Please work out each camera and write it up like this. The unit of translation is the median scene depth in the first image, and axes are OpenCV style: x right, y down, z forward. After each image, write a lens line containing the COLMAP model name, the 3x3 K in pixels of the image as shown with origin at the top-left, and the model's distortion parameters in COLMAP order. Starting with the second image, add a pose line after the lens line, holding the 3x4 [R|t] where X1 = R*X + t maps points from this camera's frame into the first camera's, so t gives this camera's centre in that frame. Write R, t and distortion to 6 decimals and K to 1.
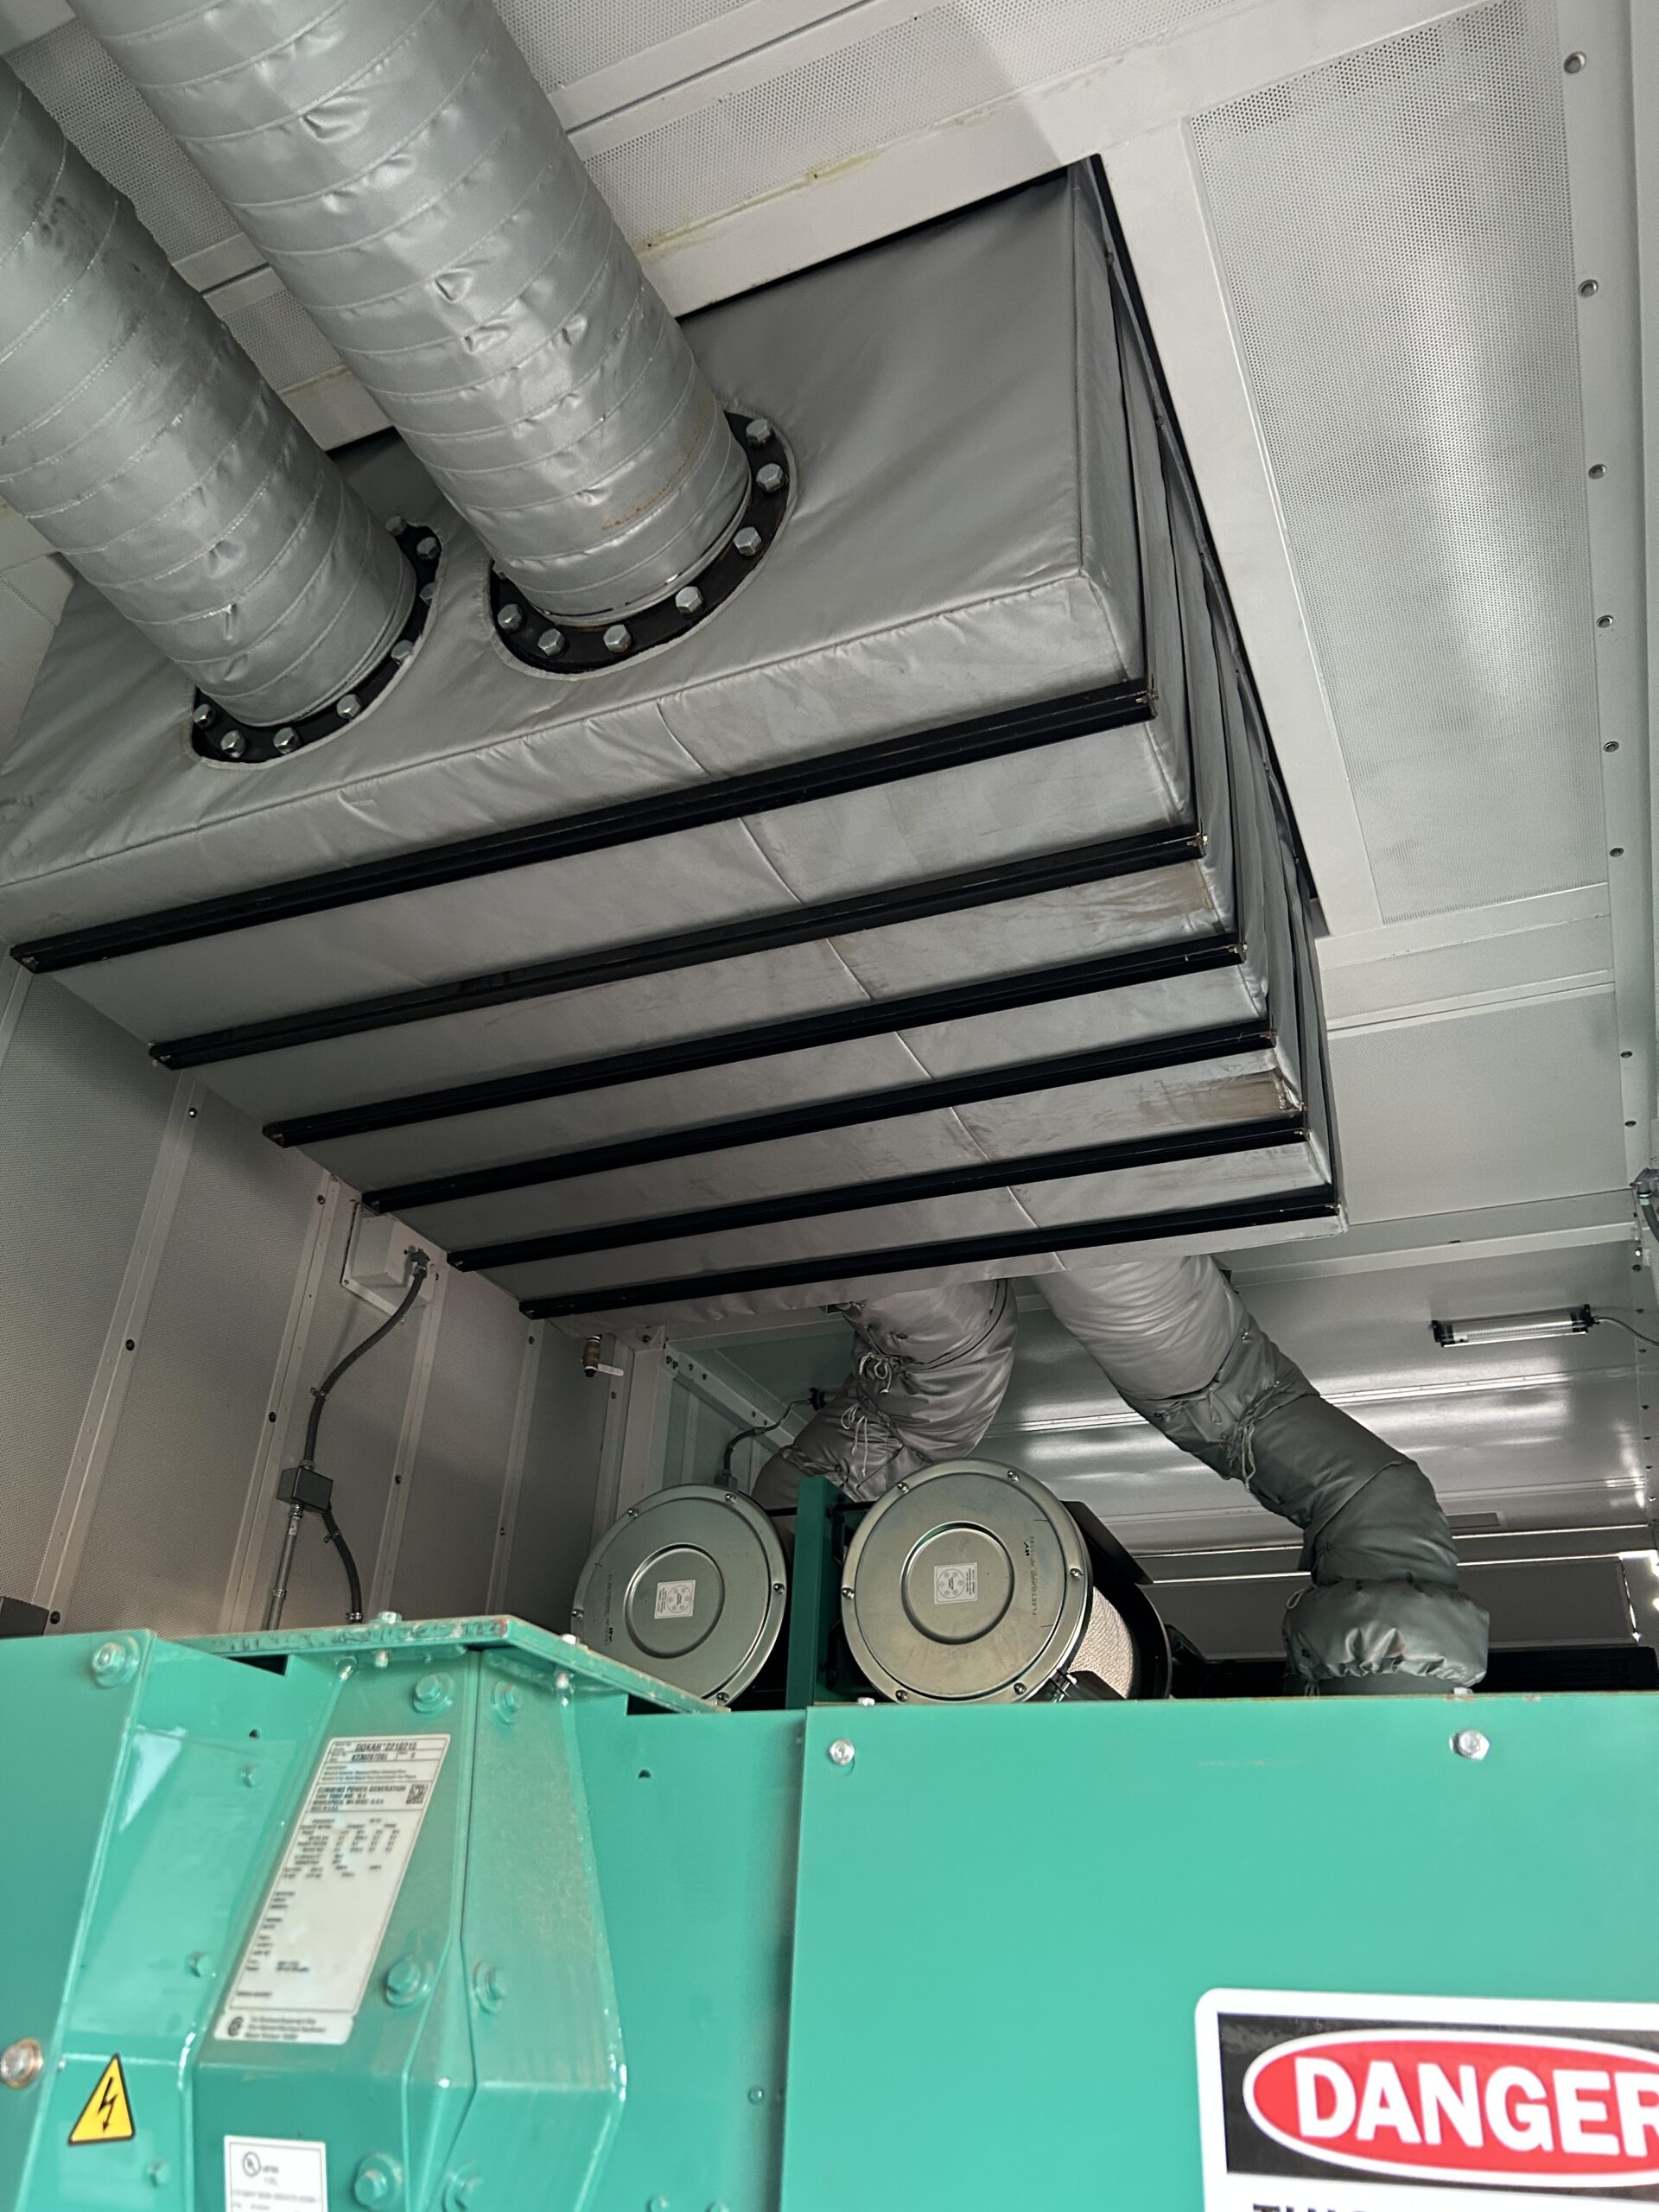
lens RADIAL K [[1670.5, 0, 829.0], [0, 1670.5, 1103.7], [0, 0, 1]] dist [0.007708, 0.005490]
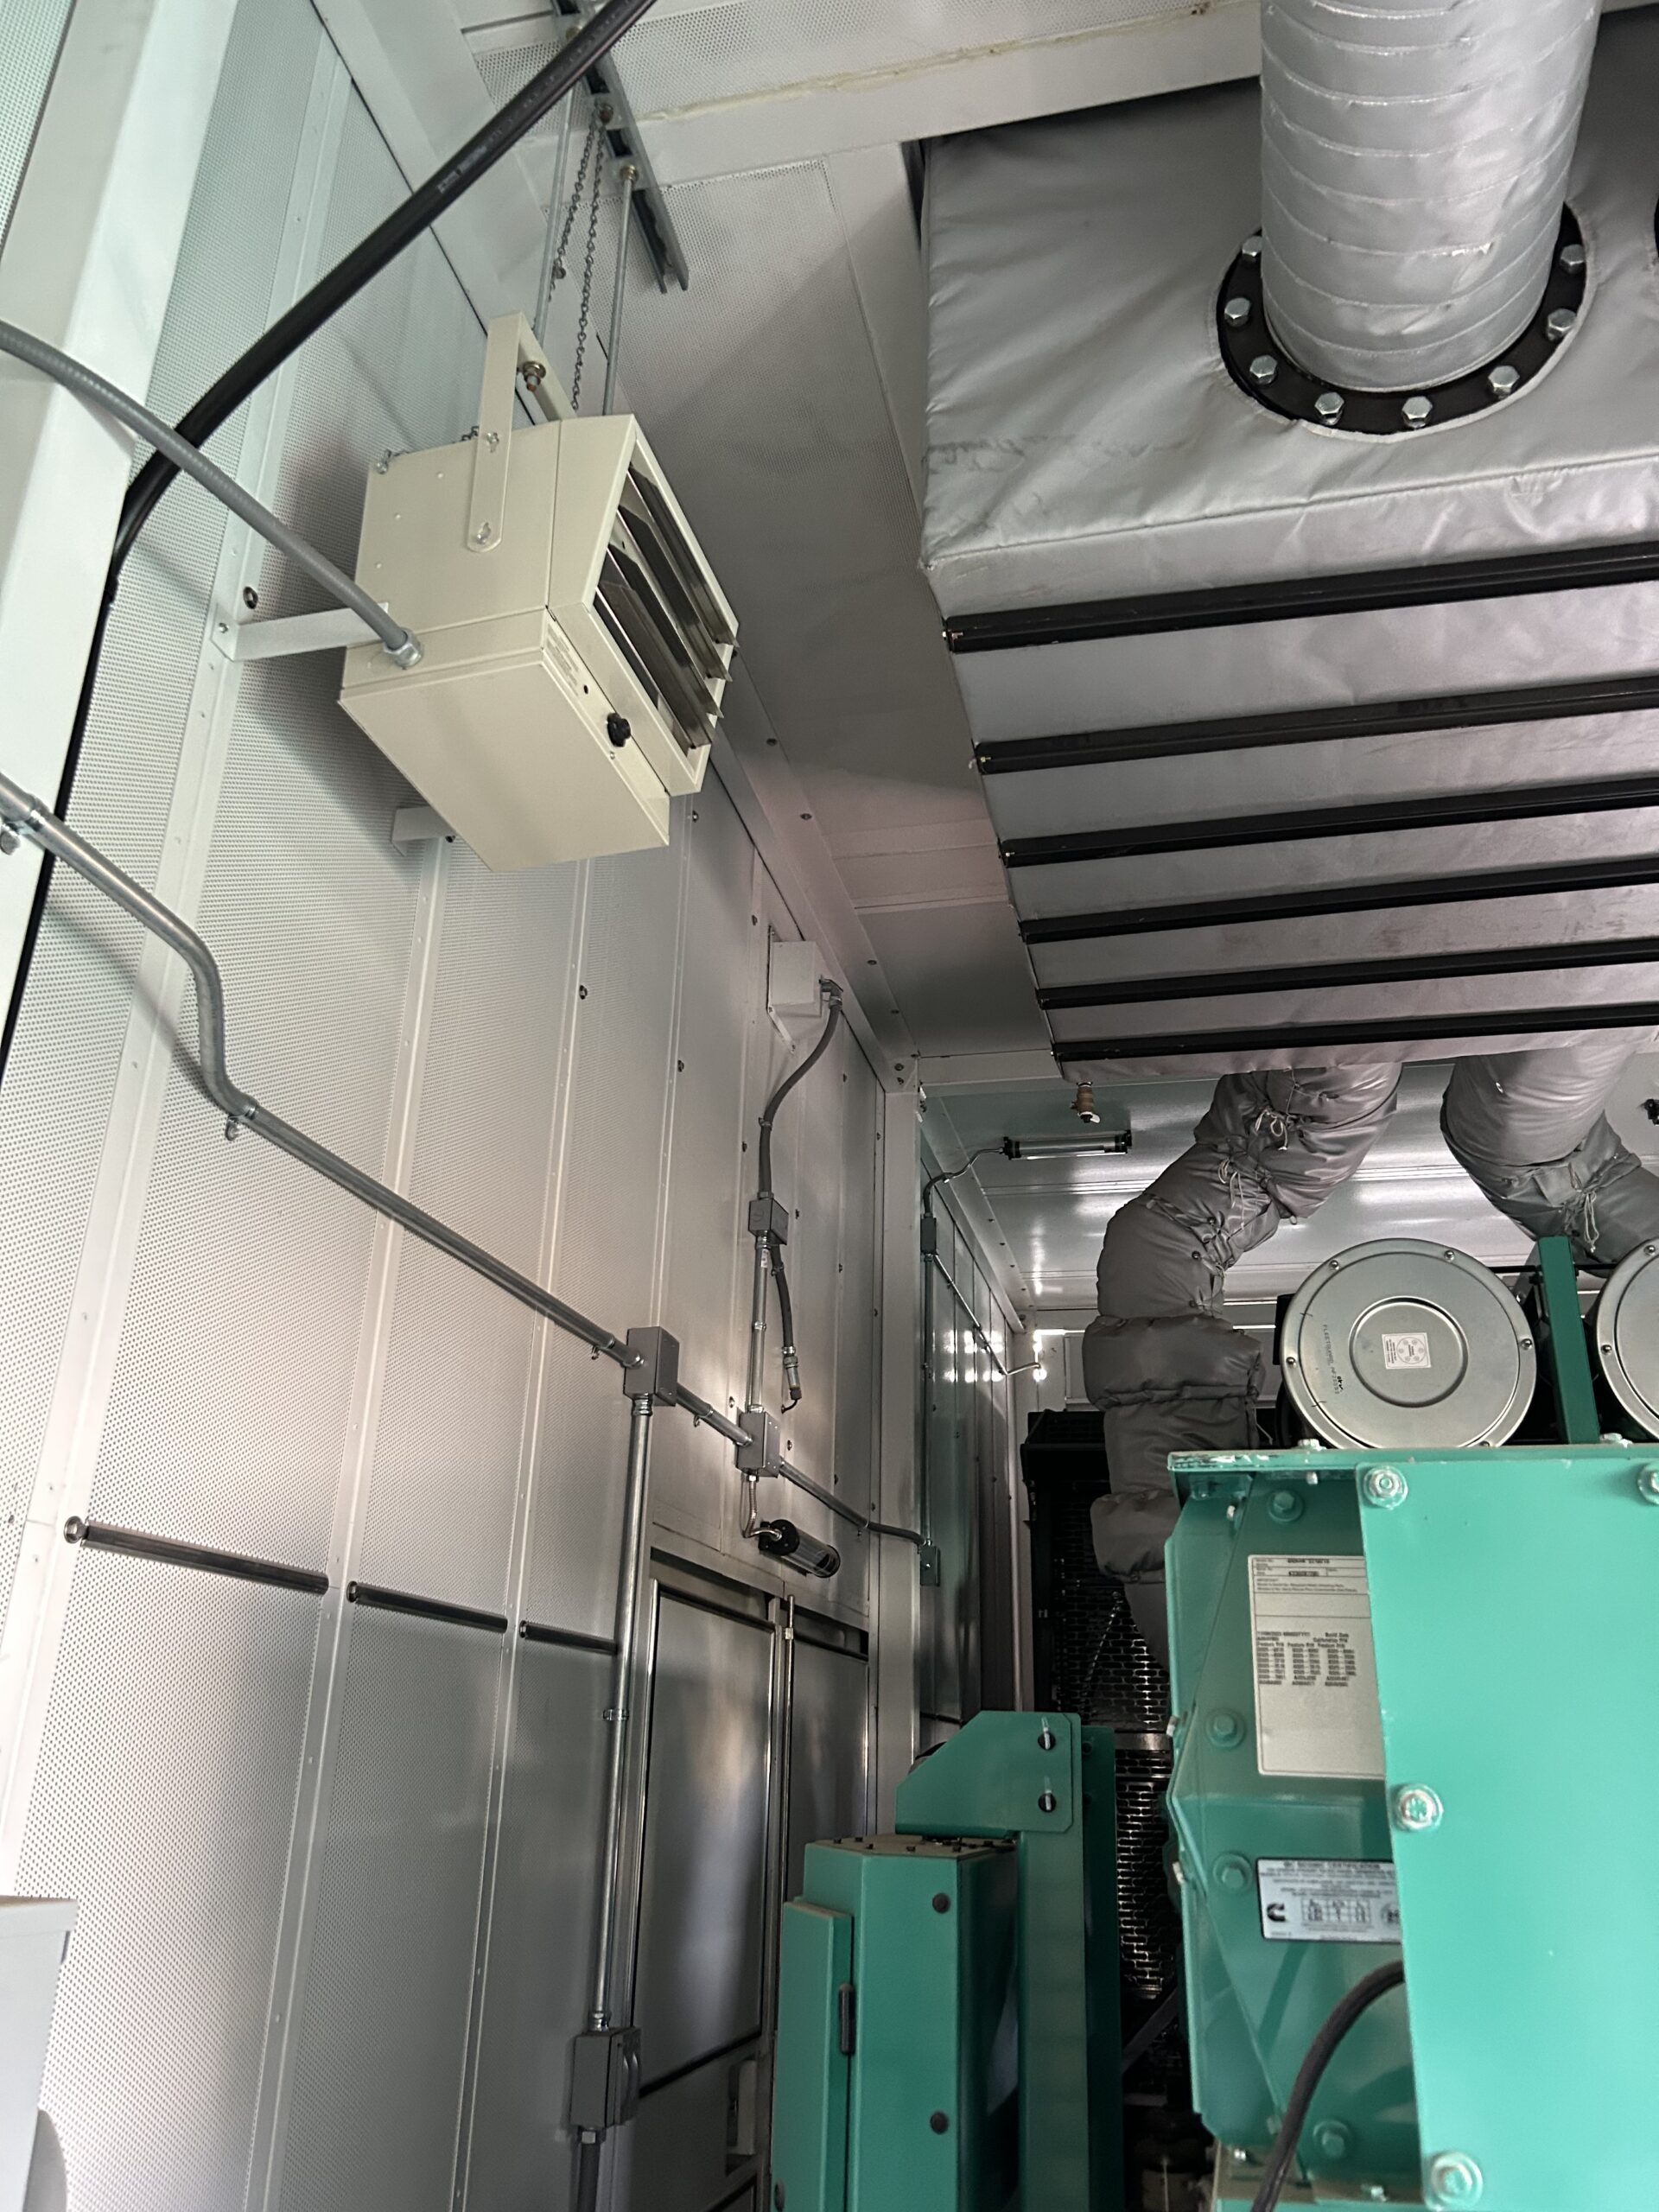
lens RADIAL K [[1670.5, 0, 839.3], [0, 1670.5, 1112.0], [0, 0, 1]] dist [0.007708, 0.005490]
pose [[0.980945, 0.043289, 0.189400, -0.748245], [-0.072030, 0.986420, 0.147605, 0.037781], [-0.180438, -0.158435, 0.970742, 0.132856]]
